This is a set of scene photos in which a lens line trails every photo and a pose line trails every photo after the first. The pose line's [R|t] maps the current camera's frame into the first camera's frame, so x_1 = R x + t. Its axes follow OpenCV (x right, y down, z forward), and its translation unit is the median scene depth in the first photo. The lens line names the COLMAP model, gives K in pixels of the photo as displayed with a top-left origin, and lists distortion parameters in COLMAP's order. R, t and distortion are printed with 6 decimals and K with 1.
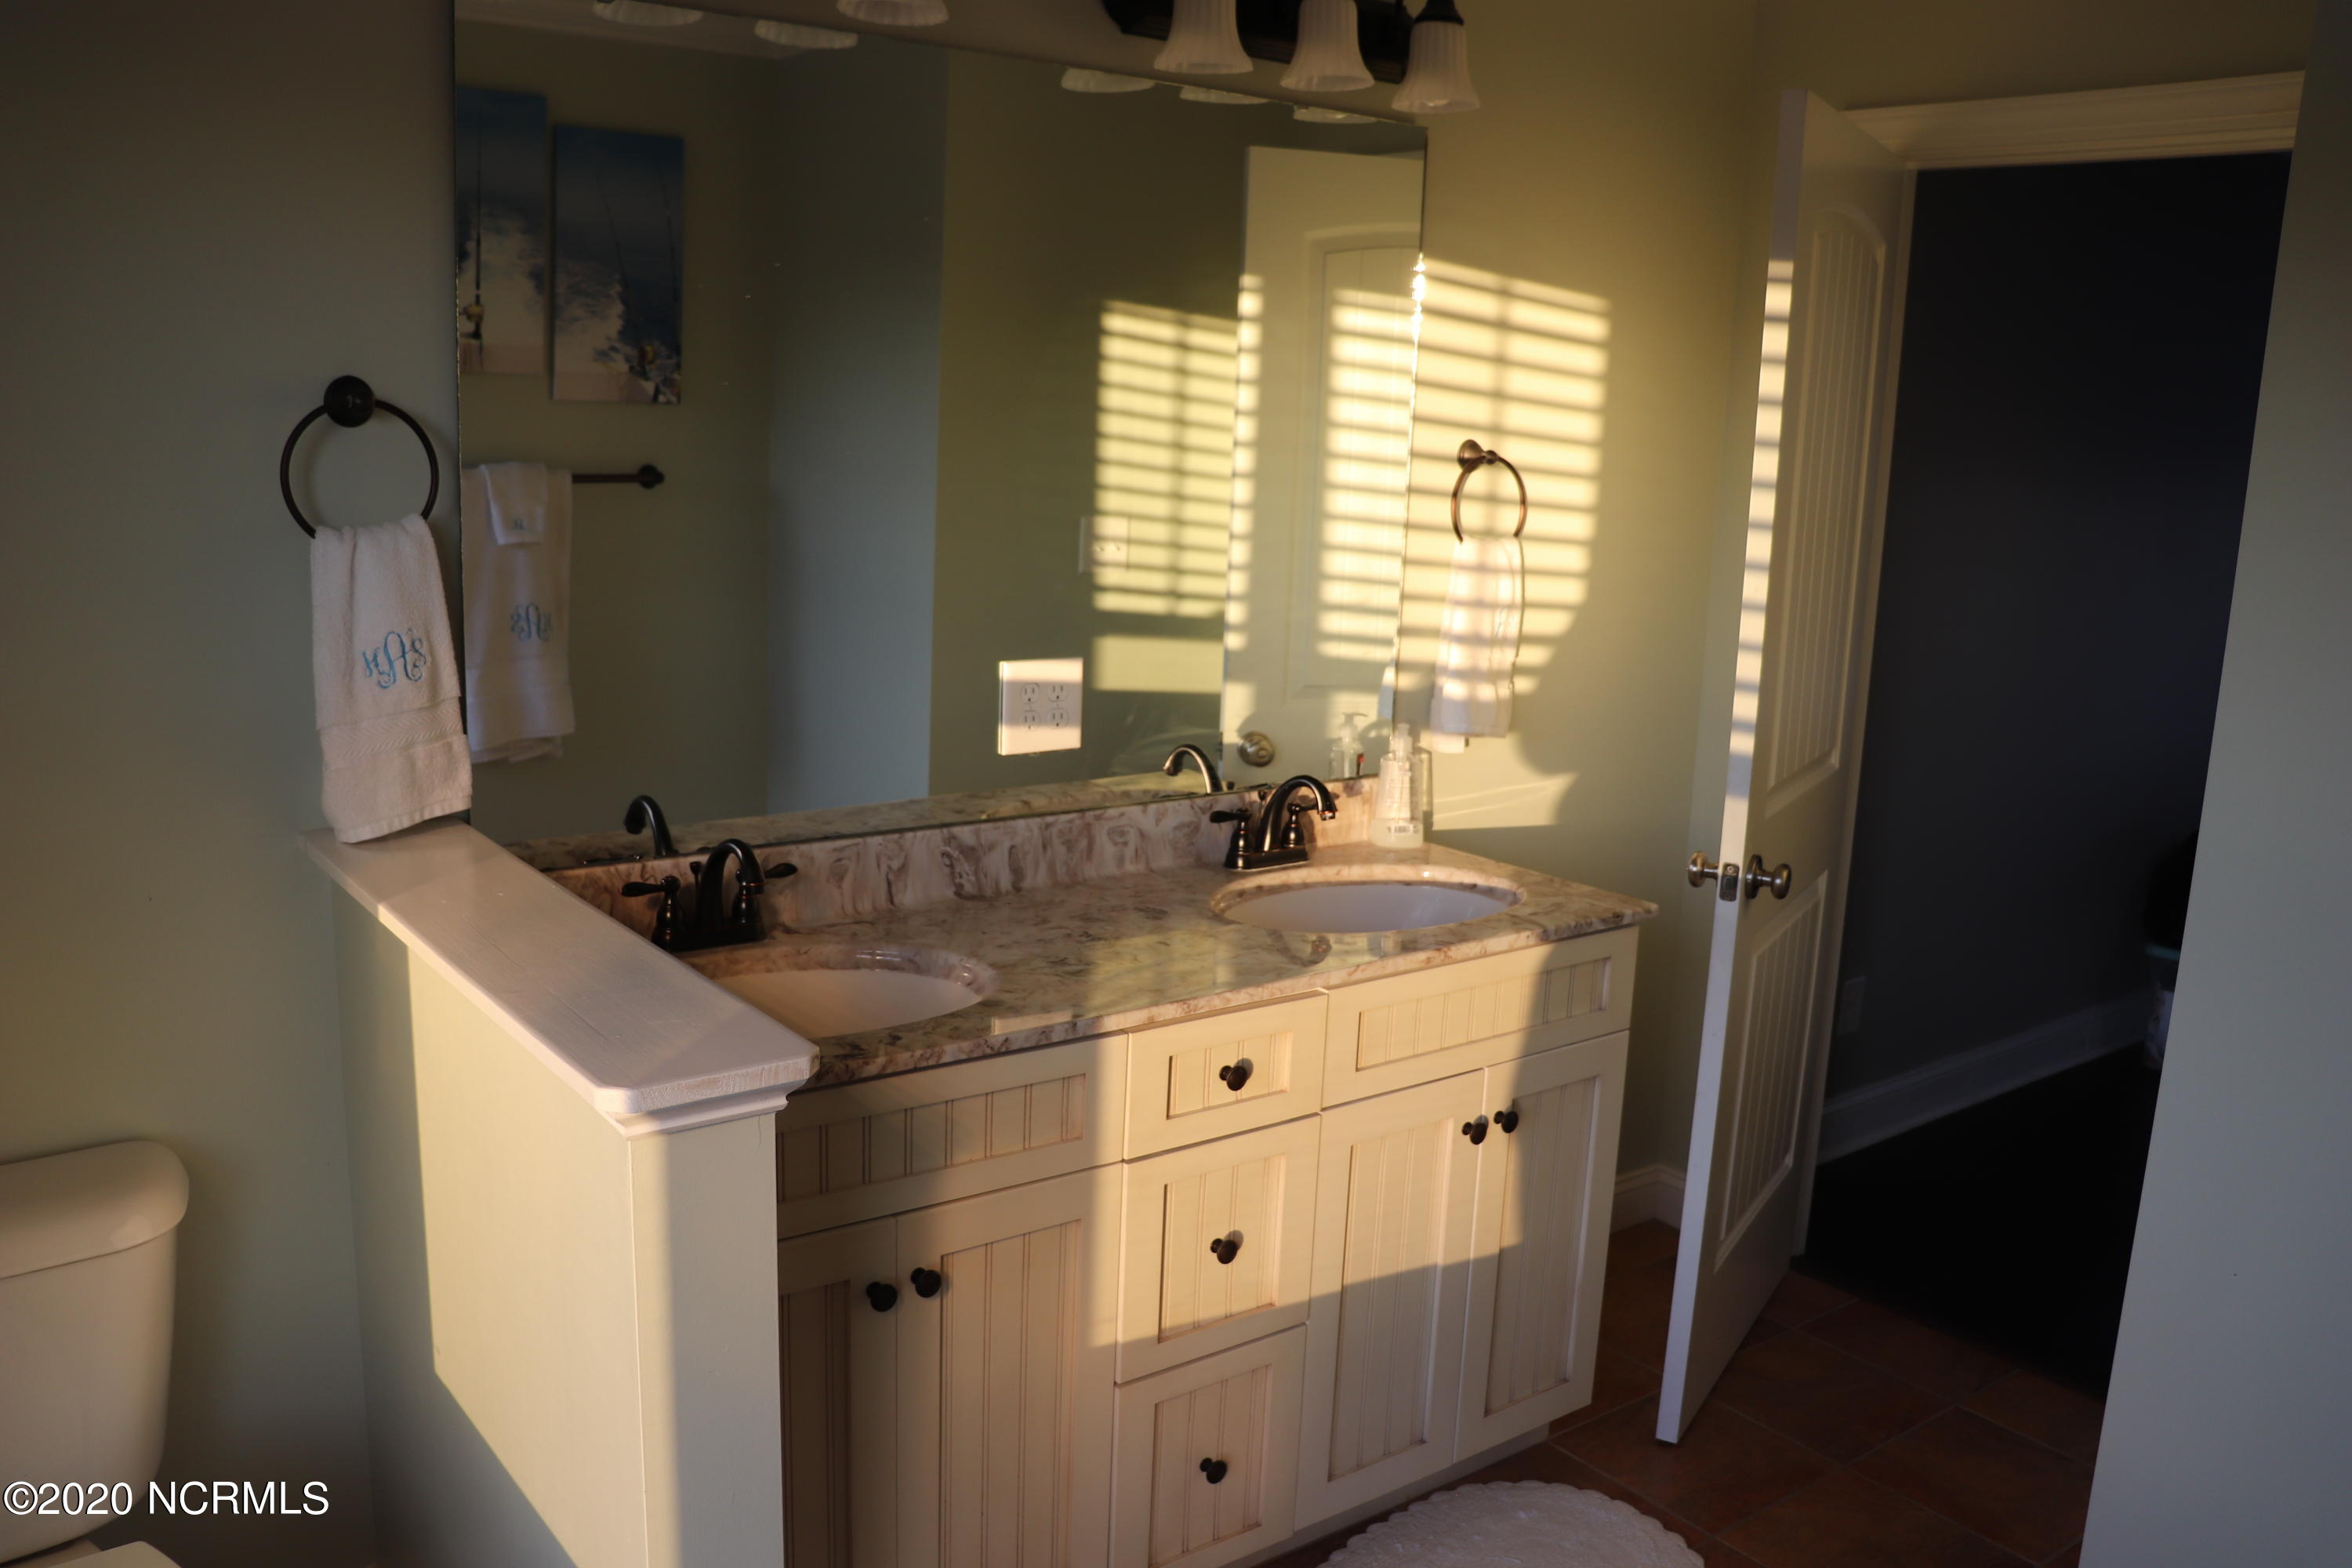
lens RADIAL K [[1934.9, 0, 1182.0], [0, 1934.9, 795.1], [0, 0, 1]] dist [-0.172911, 0.157013]
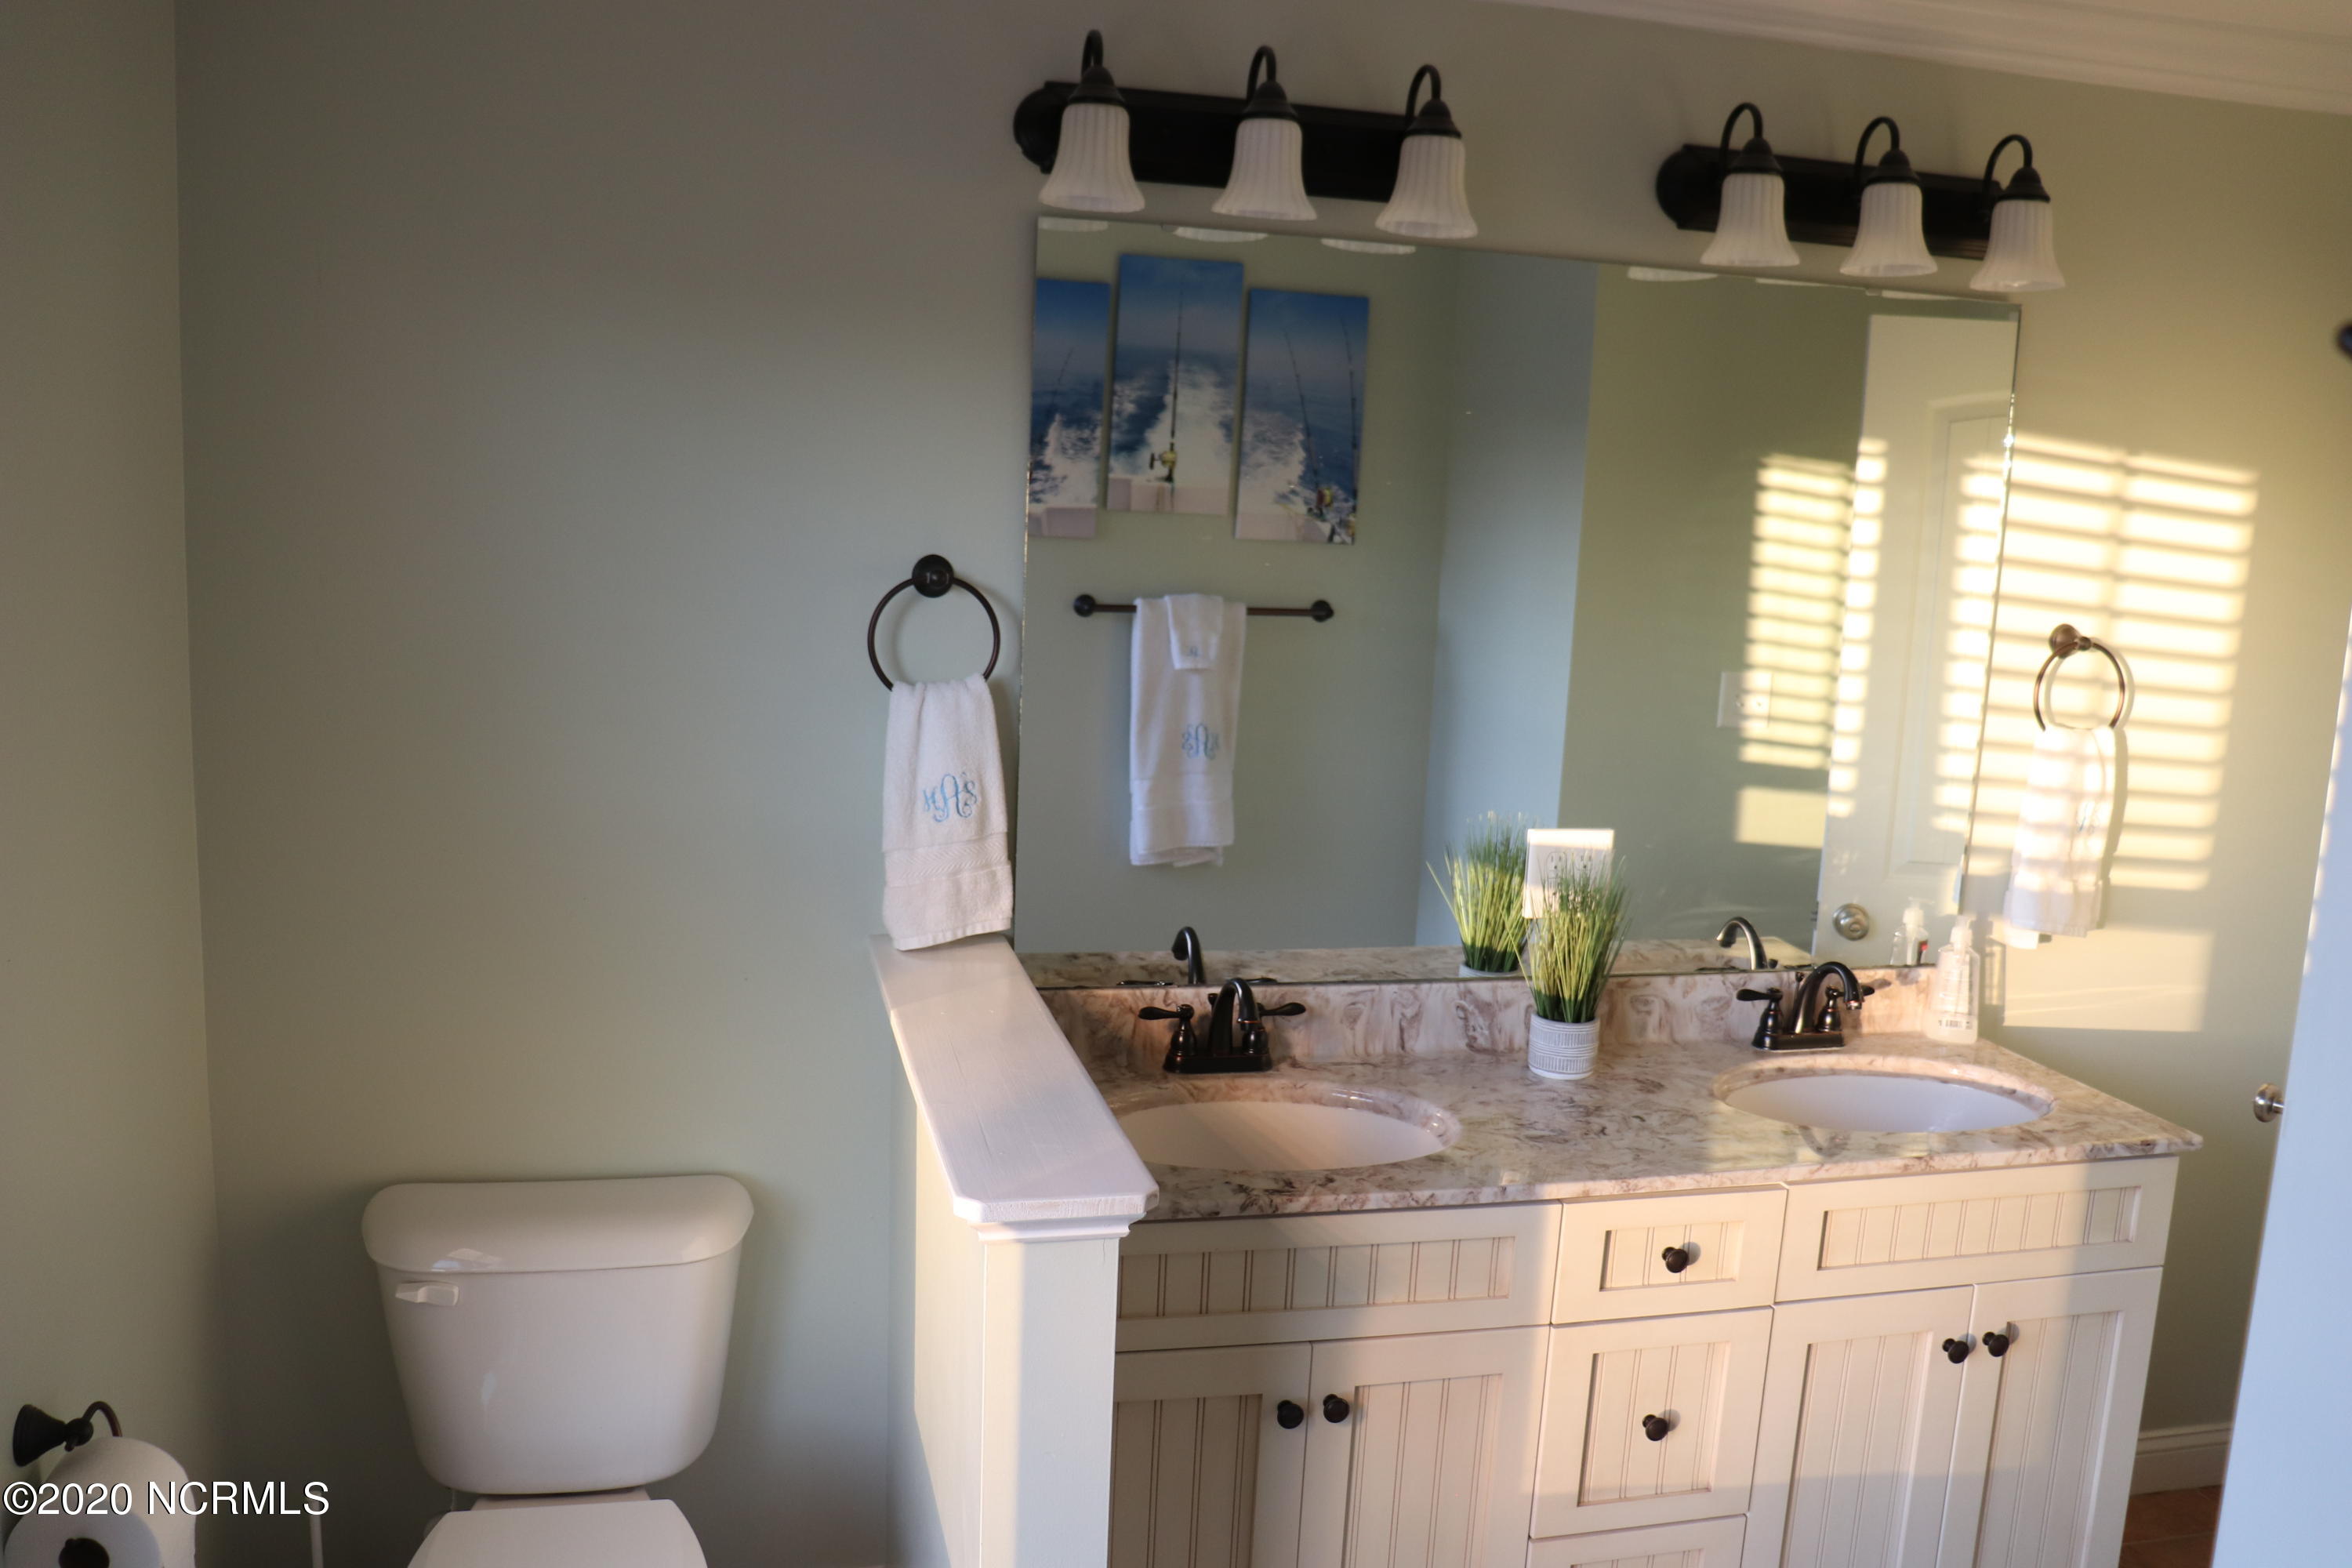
lens RADIAL K [[1934.9, 0, 1182.0], [0, 1934.9, 795.1], [0, 0, 1]] dist [-0.172911, 0.157013]
pose [[0.916075, 0.066014, -0.395536, 0.144552], [-0.086863, 0.995605, -0.035013, -0.034259], [0.391487, 0.066432, 0.917783, -0.031595]]
